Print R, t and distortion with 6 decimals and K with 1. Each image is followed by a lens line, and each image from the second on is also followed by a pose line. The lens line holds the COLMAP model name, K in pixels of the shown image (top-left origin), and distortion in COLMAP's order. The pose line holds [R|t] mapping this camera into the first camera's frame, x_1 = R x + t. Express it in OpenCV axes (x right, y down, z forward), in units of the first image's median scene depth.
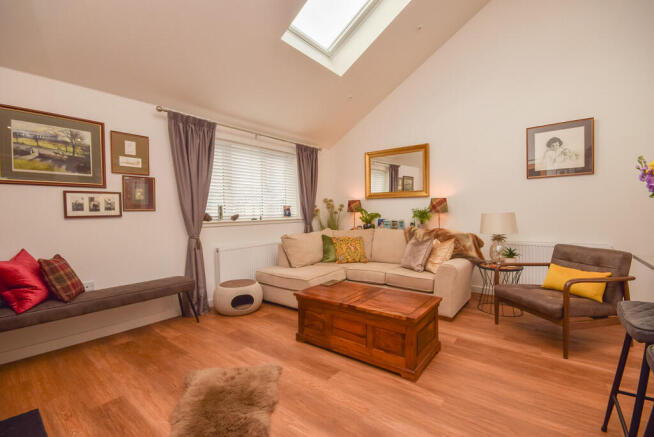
lens RADIAL K [[298.1, 0, 327.9], [0, 298.1, 218.0], [0, 0, 1]] dist [0.004214, 0.000112]
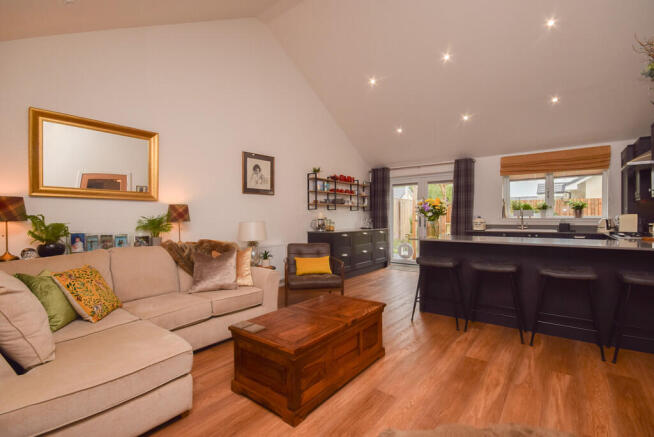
lens RADIAL K [[298.1, 0, 326.8], [0, 298.1, 217.9], [0, 0, 1]] dist [0.004214, 0.000112]
pose [[0.013372, 0.011528, 0.999844, -0.537373], [0.024901, 0.999620, -0.011859, -0.010664], [-0.999600, 0.025055, 0.013080, 0.669611]]
